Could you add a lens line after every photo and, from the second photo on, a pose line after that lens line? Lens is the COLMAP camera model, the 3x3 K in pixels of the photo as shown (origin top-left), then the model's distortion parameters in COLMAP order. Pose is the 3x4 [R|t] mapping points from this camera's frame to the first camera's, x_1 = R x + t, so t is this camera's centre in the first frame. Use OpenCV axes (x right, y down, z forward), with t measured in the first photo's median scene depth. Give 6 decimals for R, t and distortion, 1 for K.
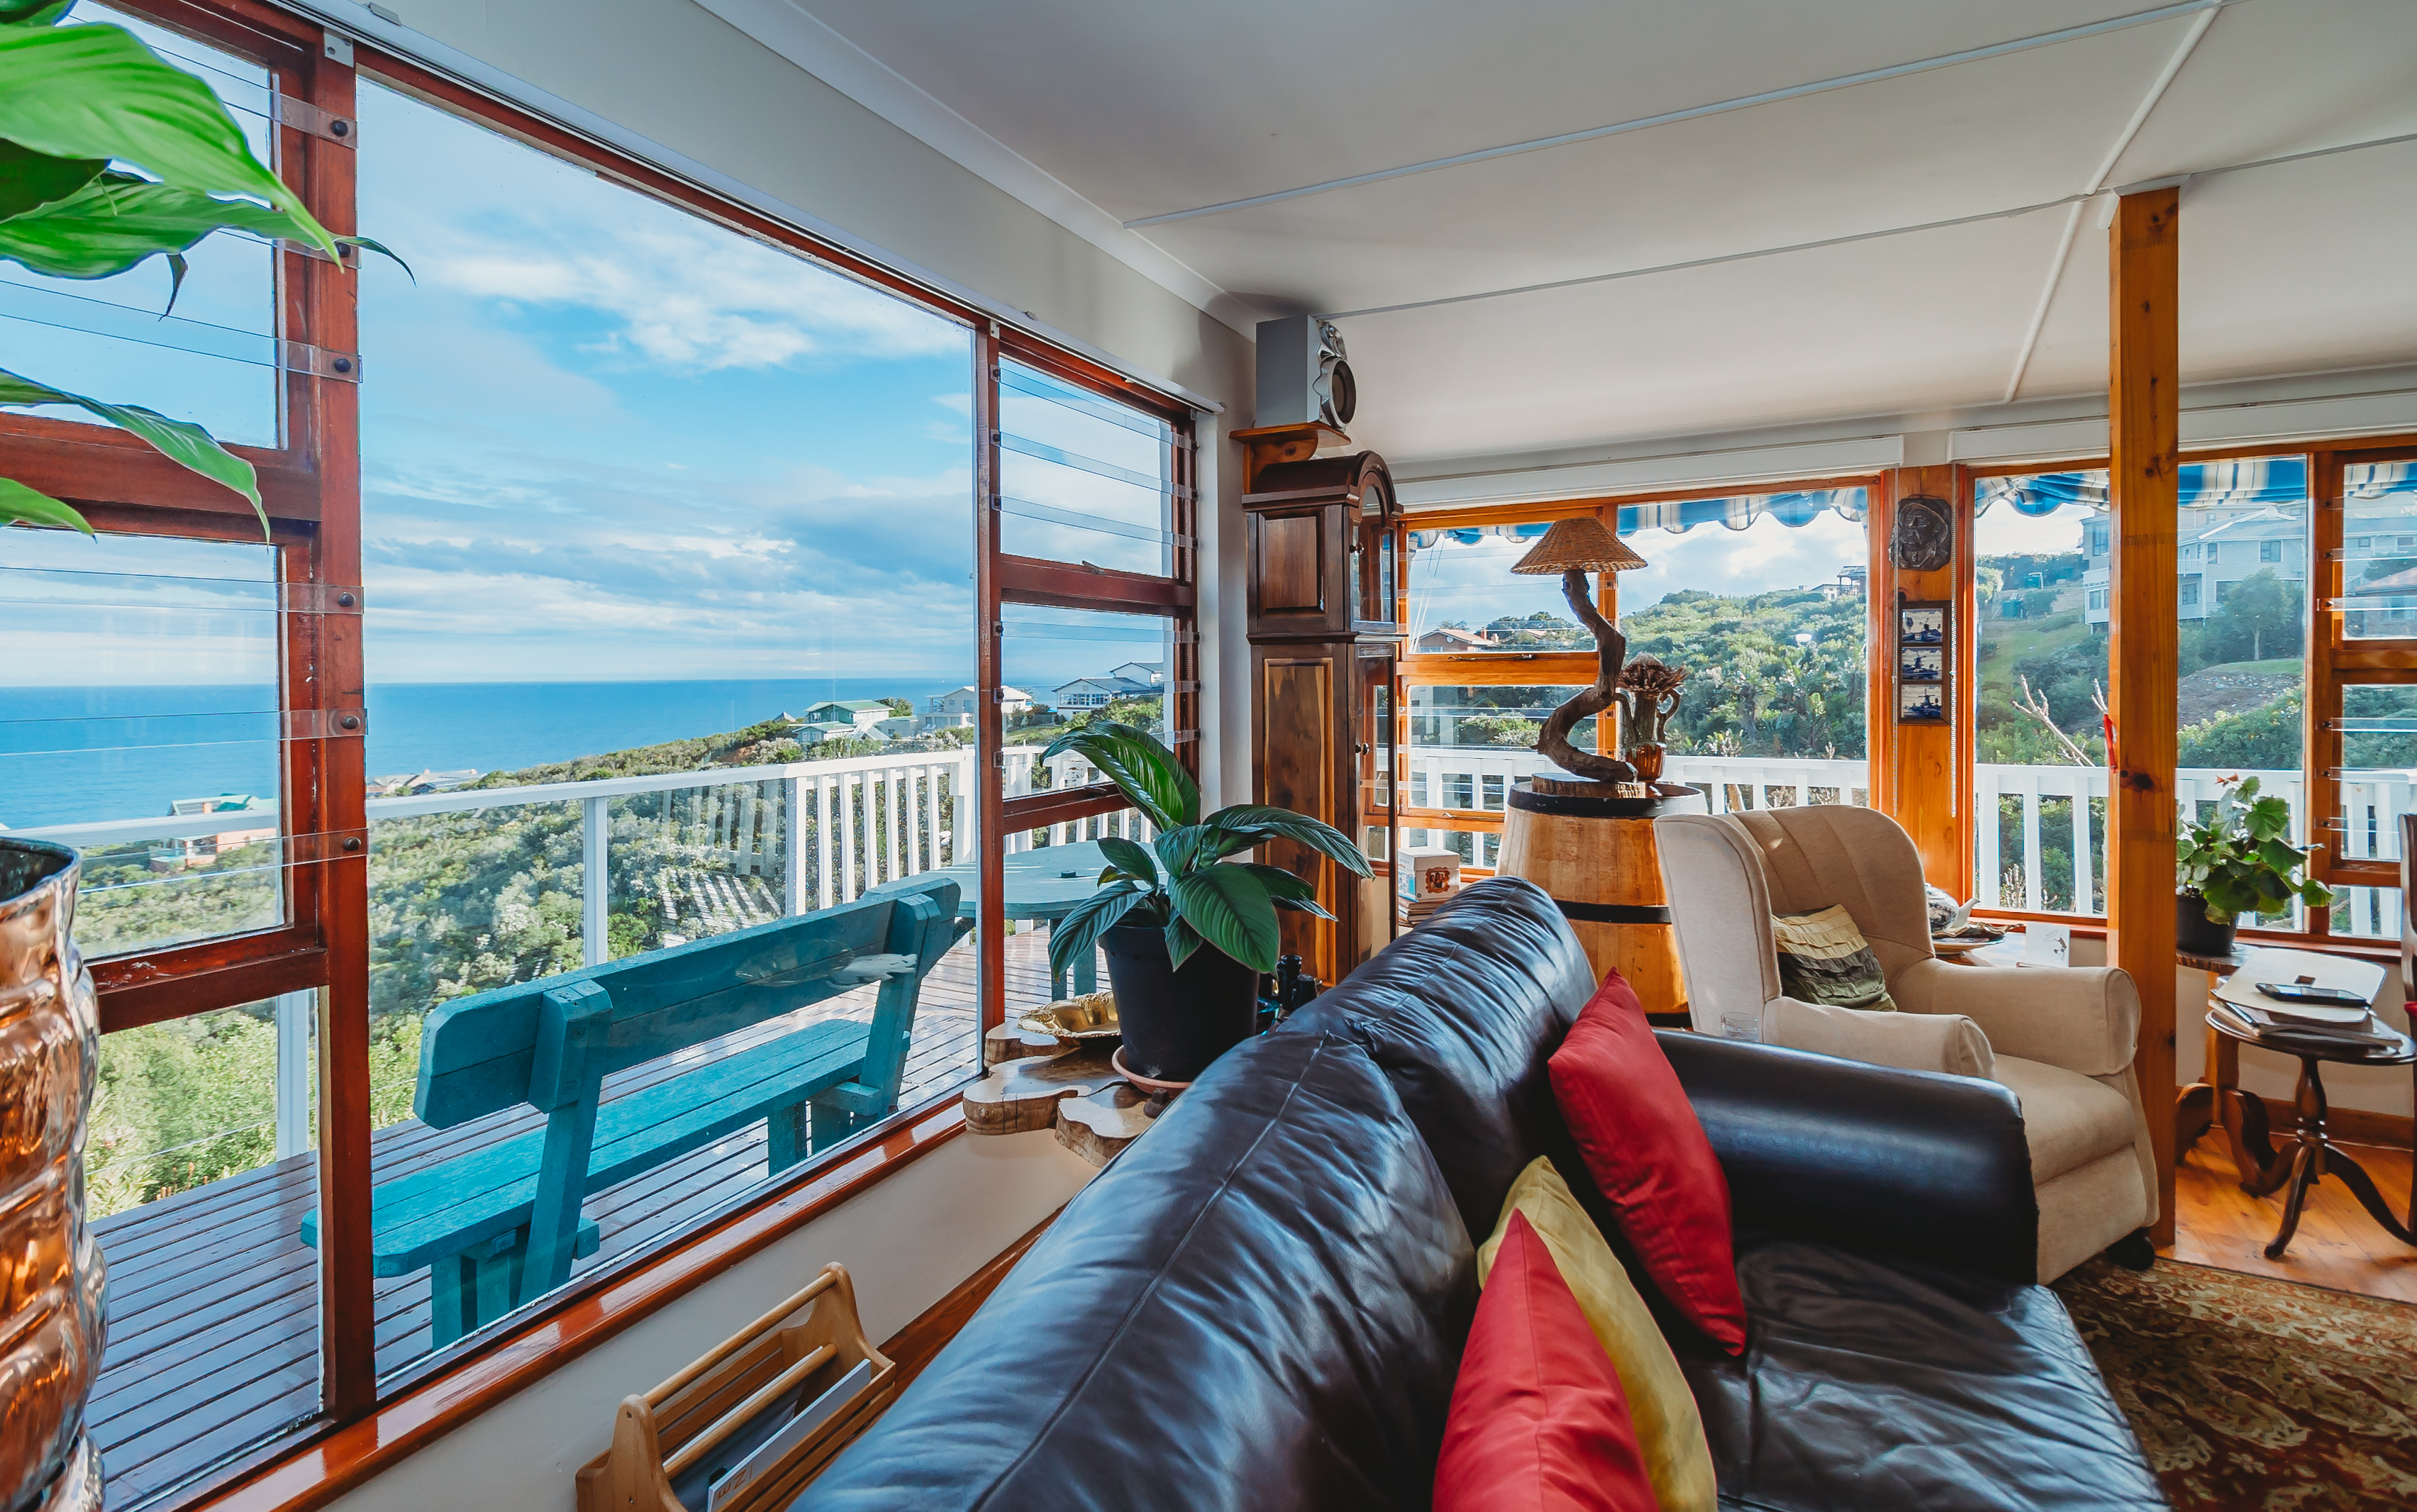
lens RADIAL K [[1112.5, 0, 1201.3], [0, 1112.5, 678.4], [0, 0, 1]] dist [0.001813, -0.000098]
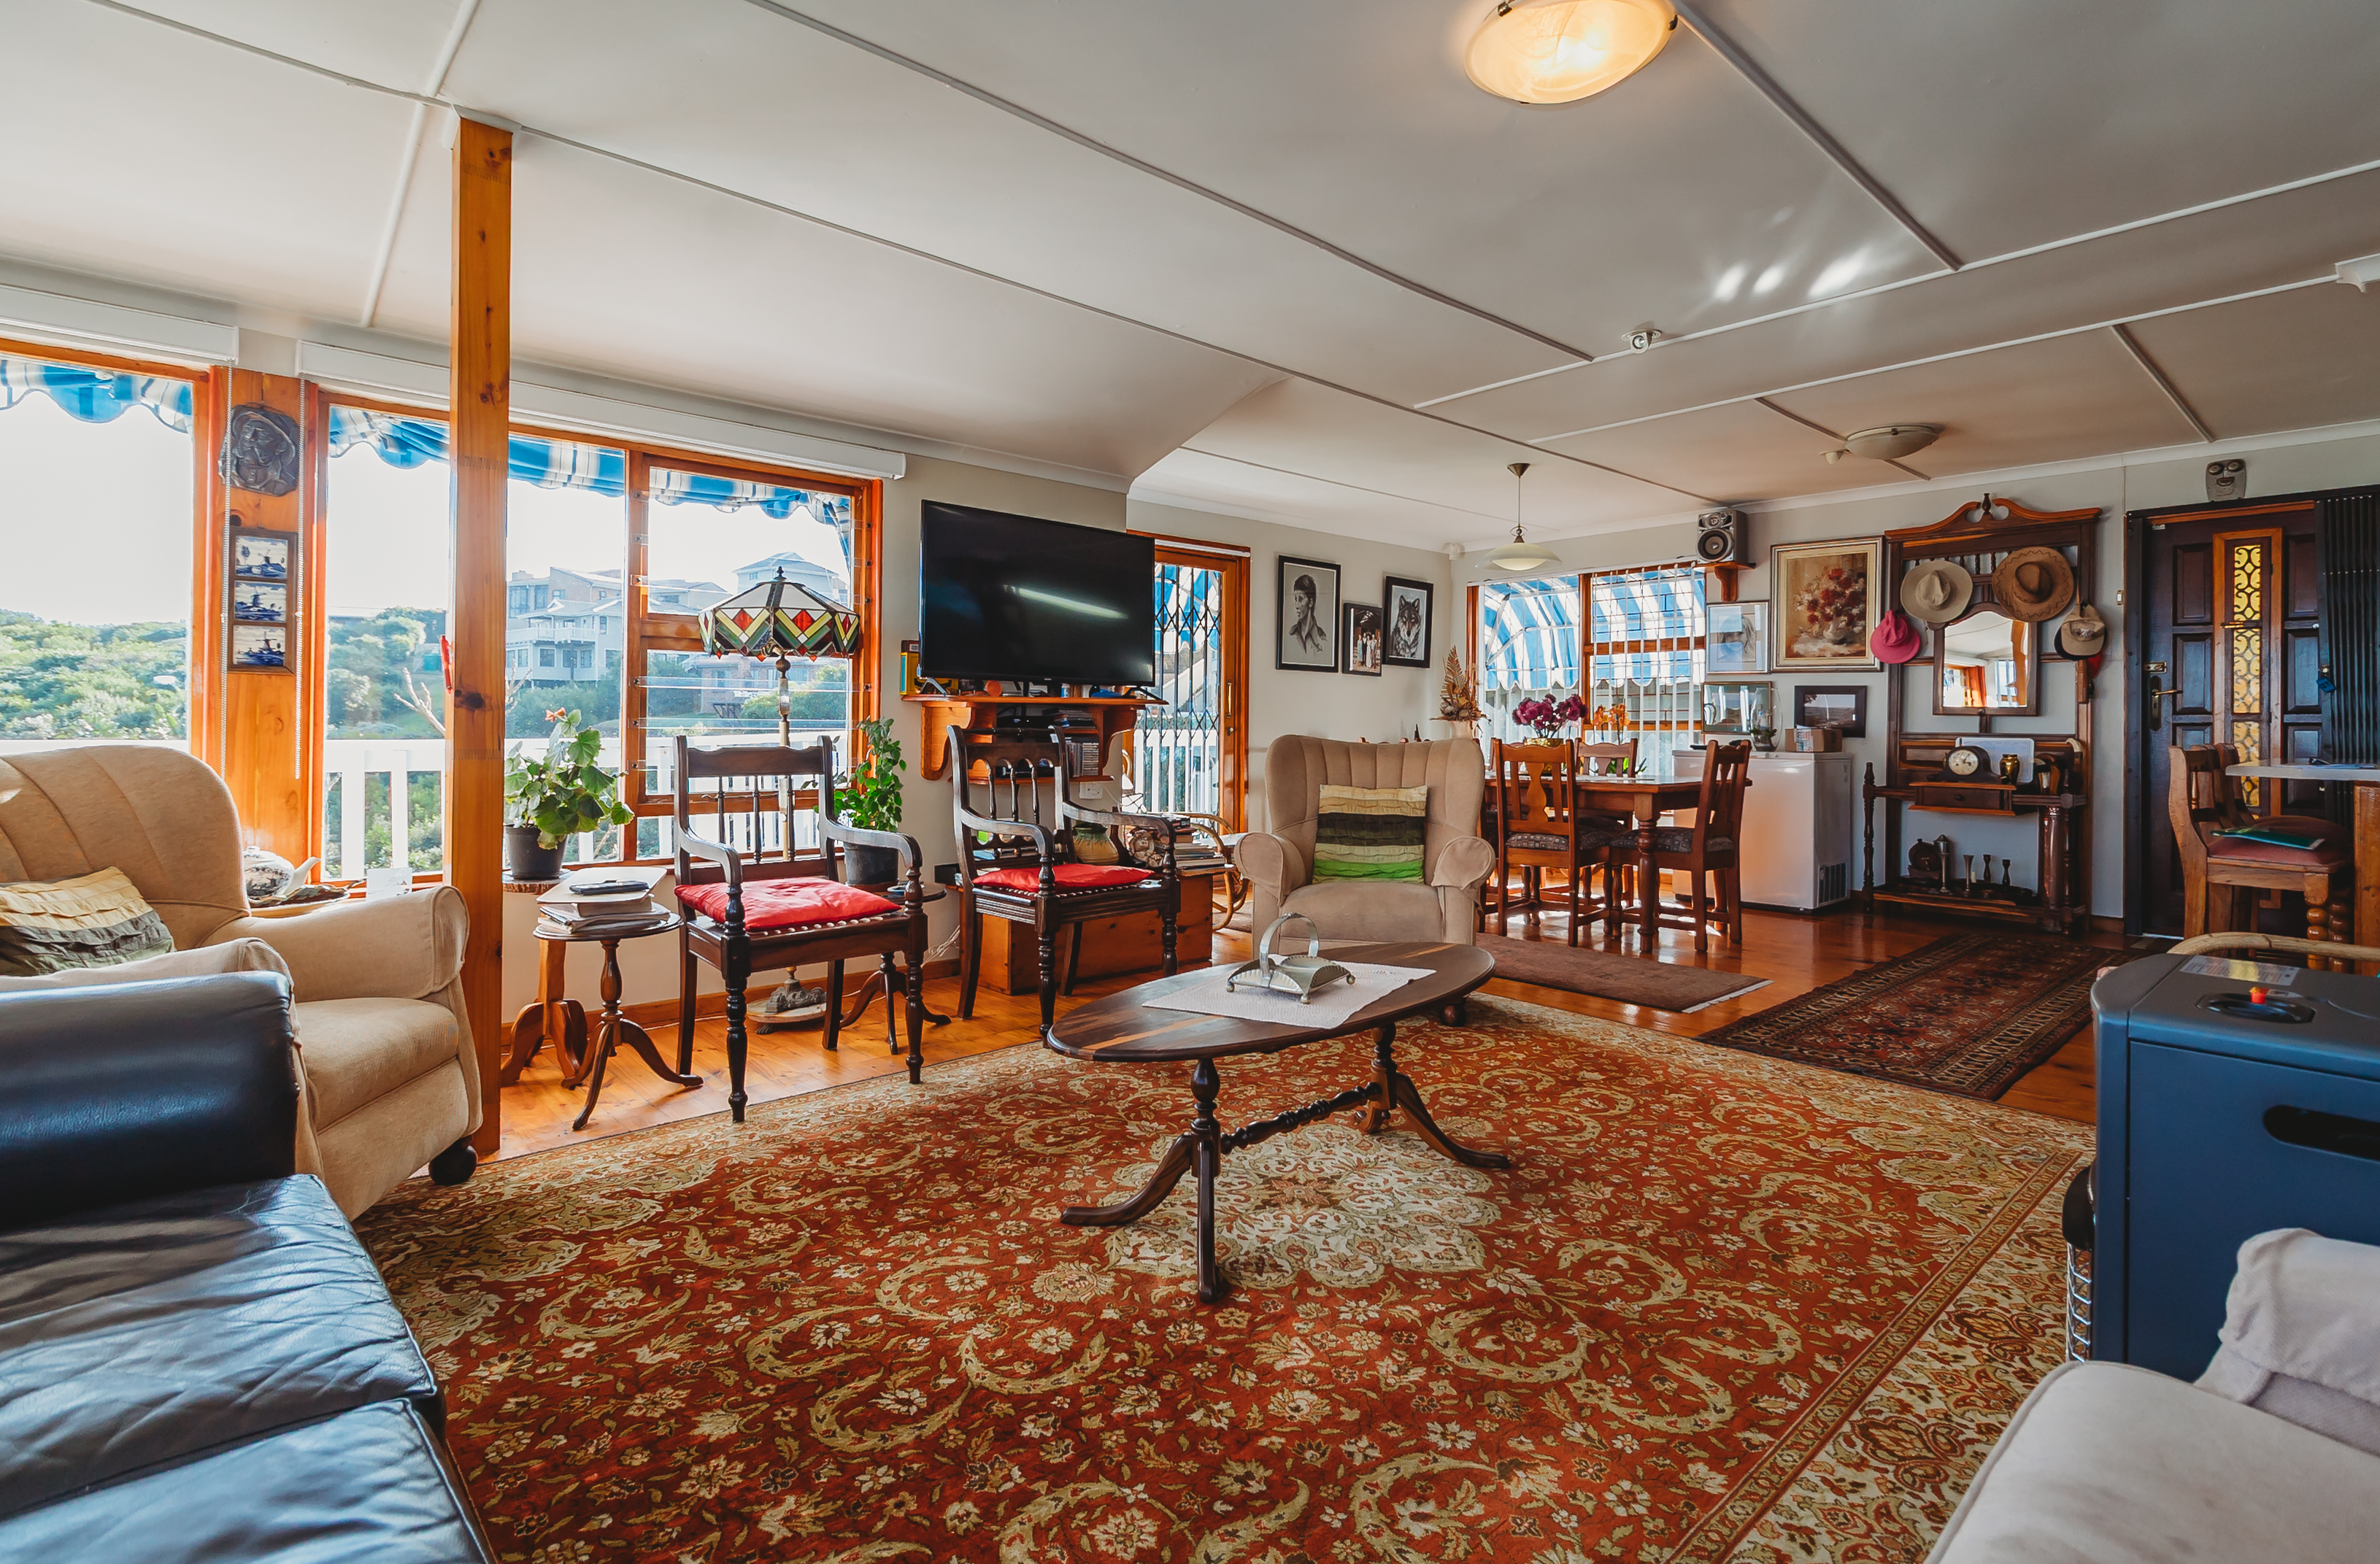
lens RADIAL K [[1142.9, 0, 1217.6], [0, 1142.9, 721.7], [0, 0, 1]] dist [0.001972, 0.000154]
pose [[0.337238, 0.016756, 0.941270, 0.081950], [-0.000497, 0.999845, -0.017620, 0.115455], [-0.941419, 0.005474, 0.337194, 0.010073]]
